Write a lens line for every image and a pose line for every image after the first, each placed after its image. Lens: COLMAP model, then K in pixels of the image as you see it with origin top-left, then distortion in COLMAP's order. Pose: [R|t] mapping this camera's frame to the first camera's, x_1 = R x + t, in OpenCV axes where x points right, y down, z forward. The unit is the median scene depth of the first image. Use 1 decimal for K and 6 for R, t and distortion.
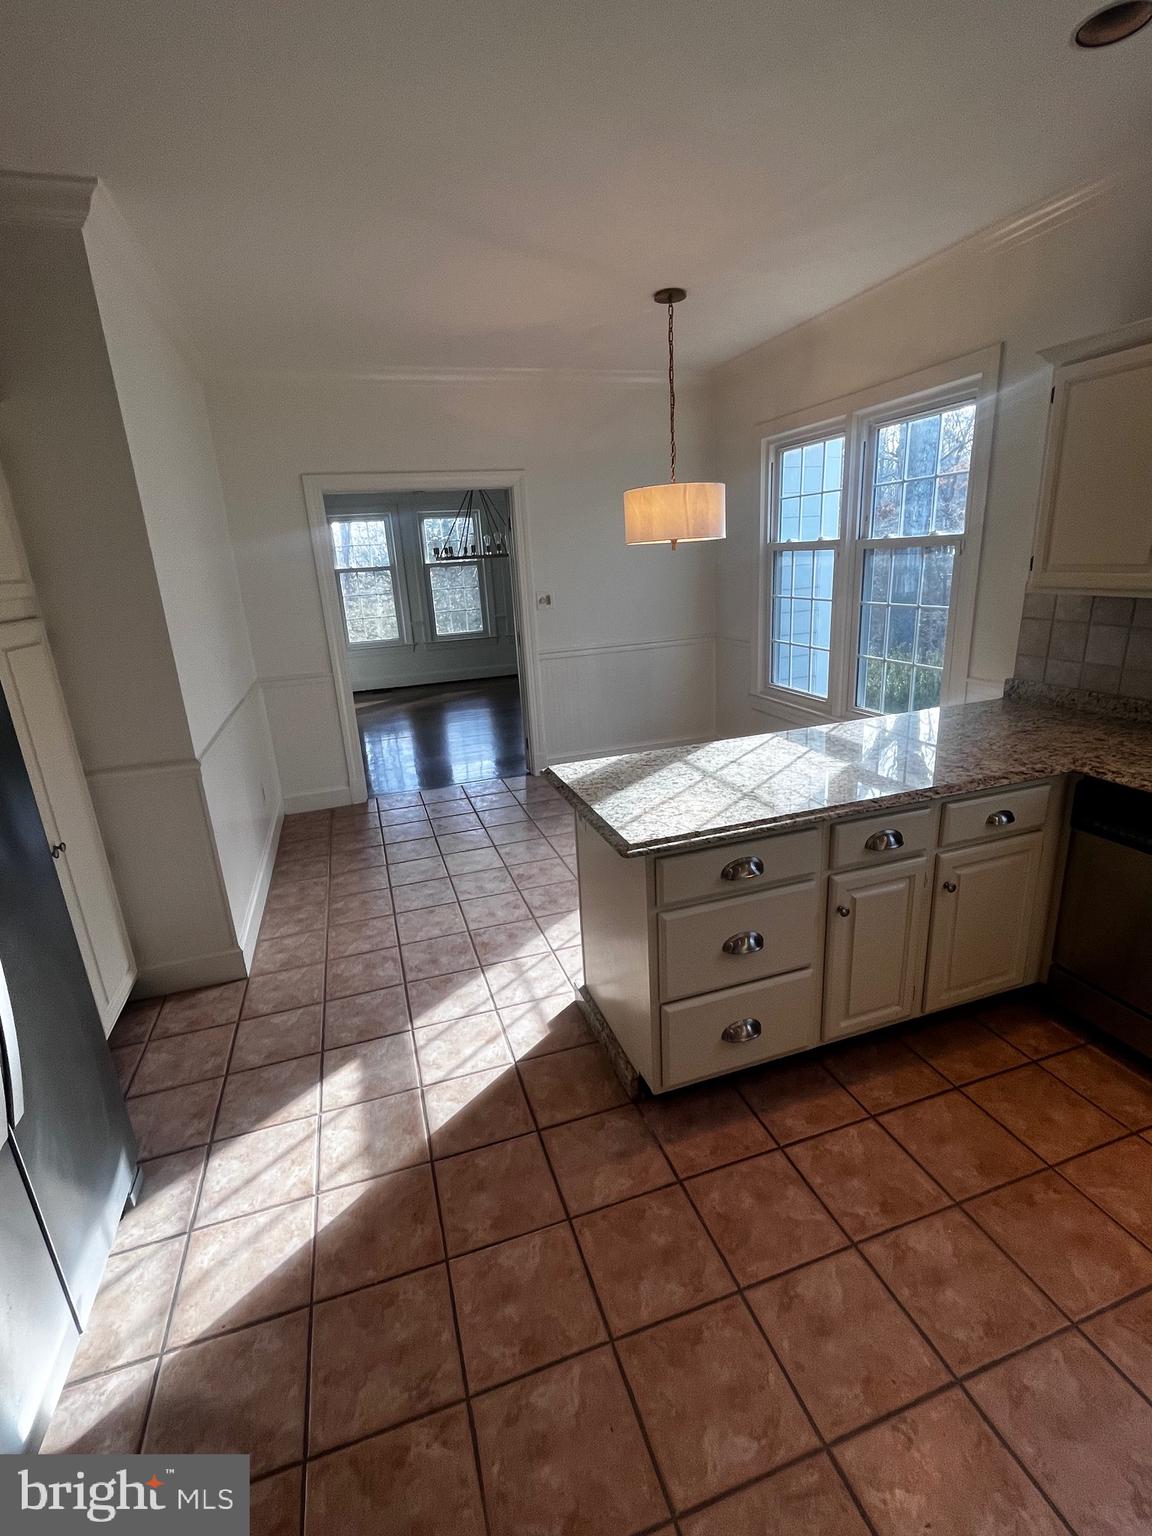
lens RADIAL K [[695.0, 0, 569.5], [0, 695.0, 758.9], [0, 0, 1]] dist [-0.000966, -0.000948]
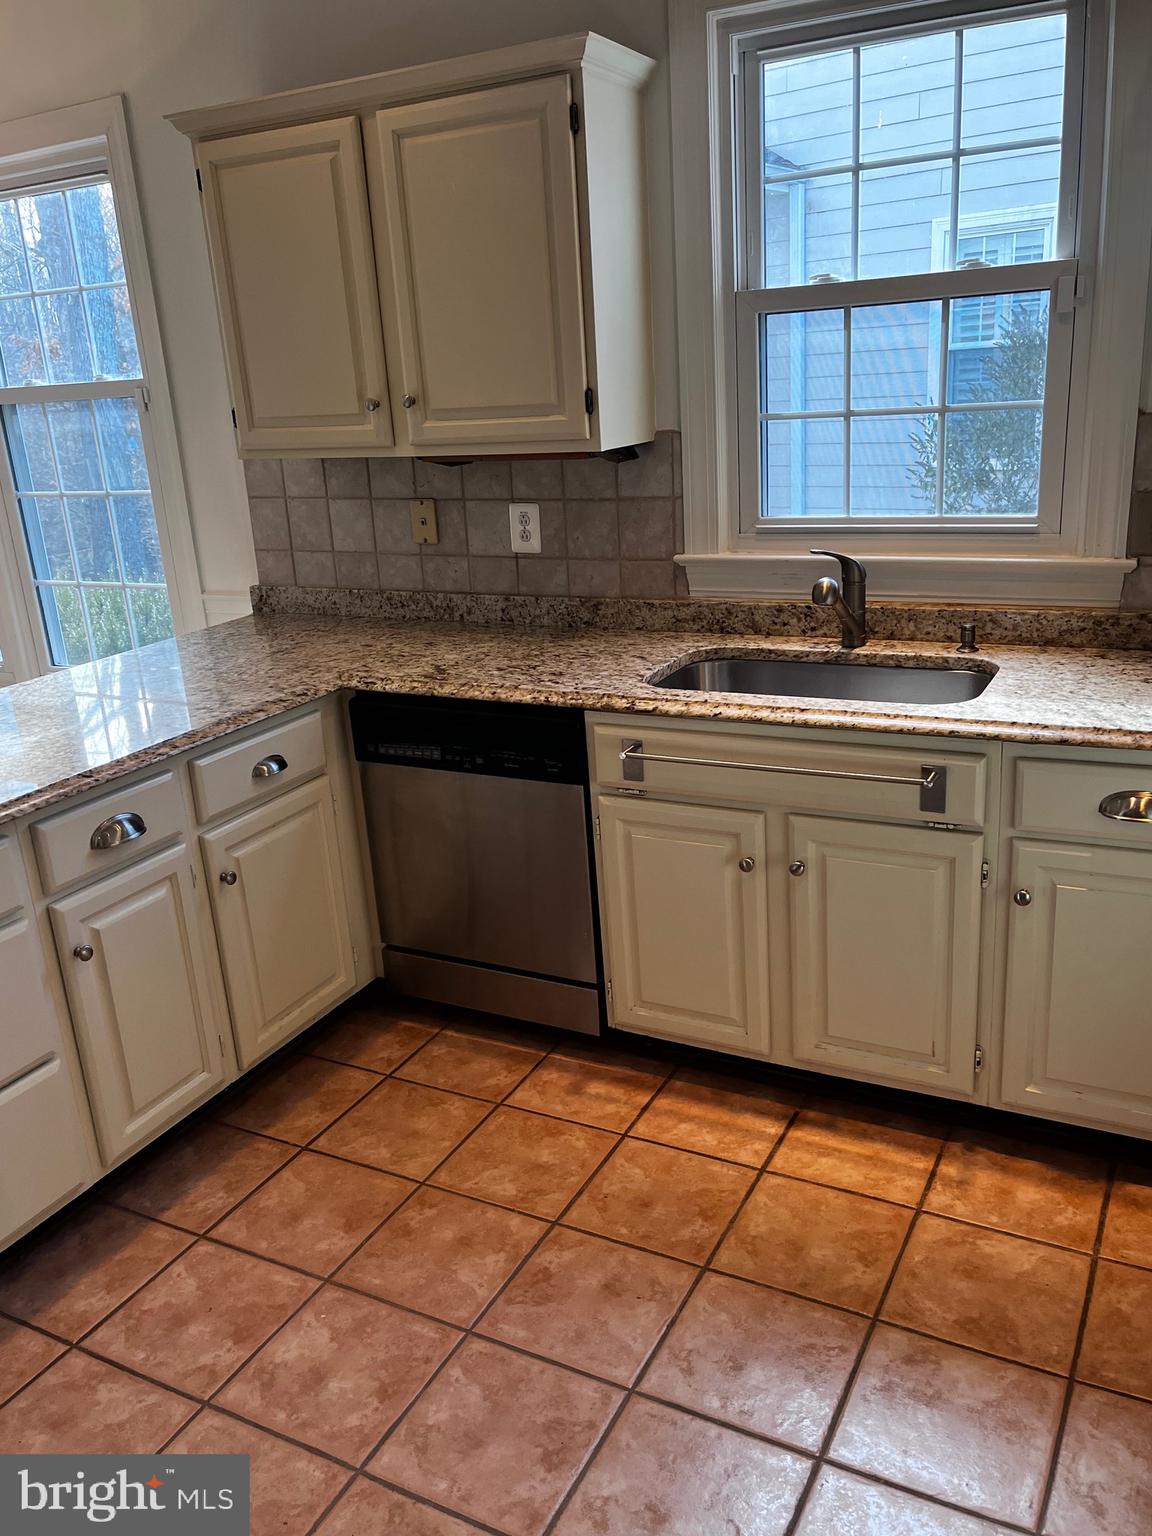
lens RADIAL K [[1251.4, 0, 571.8], [0, 1251.4, 768.5], [0, 0, 1]] dist [0.034881, -0.020566]
pose [[0.714721, -0.207328, 0.667974, -0.026153], [0.222584, 0.972825, 0.063788, 0.076137], [-0.663047, 0.103090, 0.741445, -0.179151]]
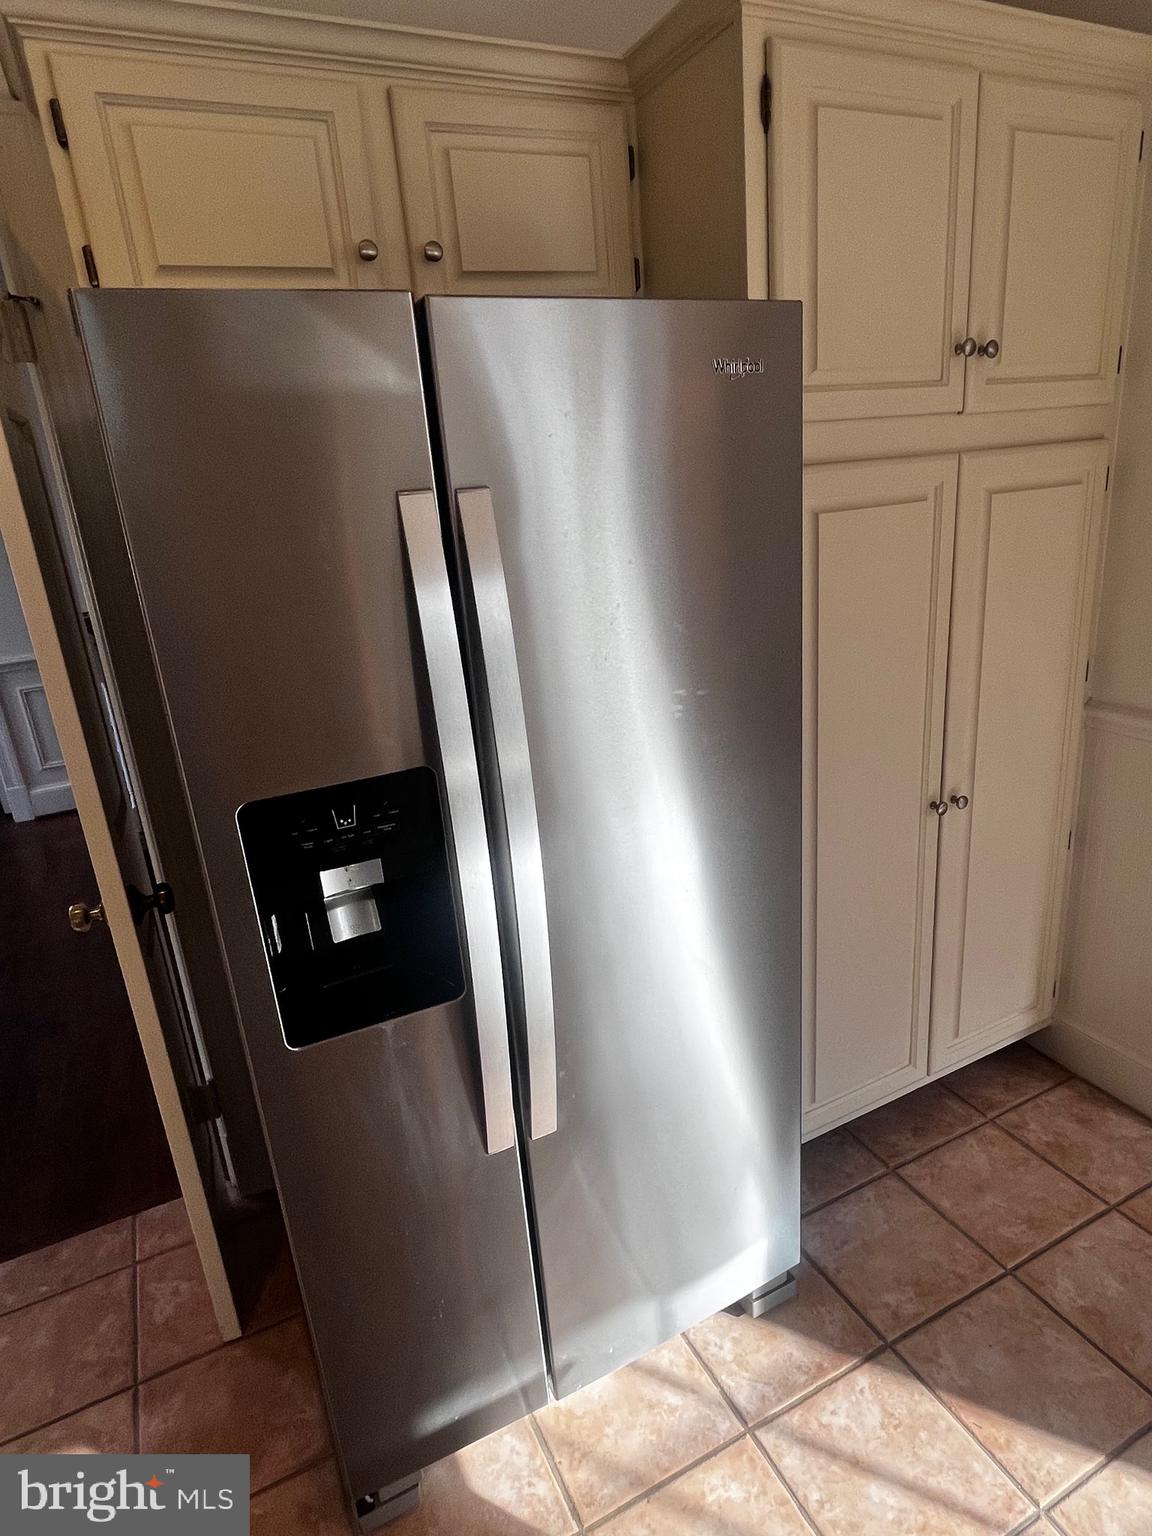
lens RADIAL K [[883.1, 0, 575.9], [0, 883.1, 763.1], [0, 0, 1]] dist [-0.007052, -0.001257]
pose [[0.152056, 0.354782, -0.922501, -0.017030], [-0.207988, 0.923941, 0.321053, -0.060196], [0.966240, 0.143051, 0.214281, 0.281499]]
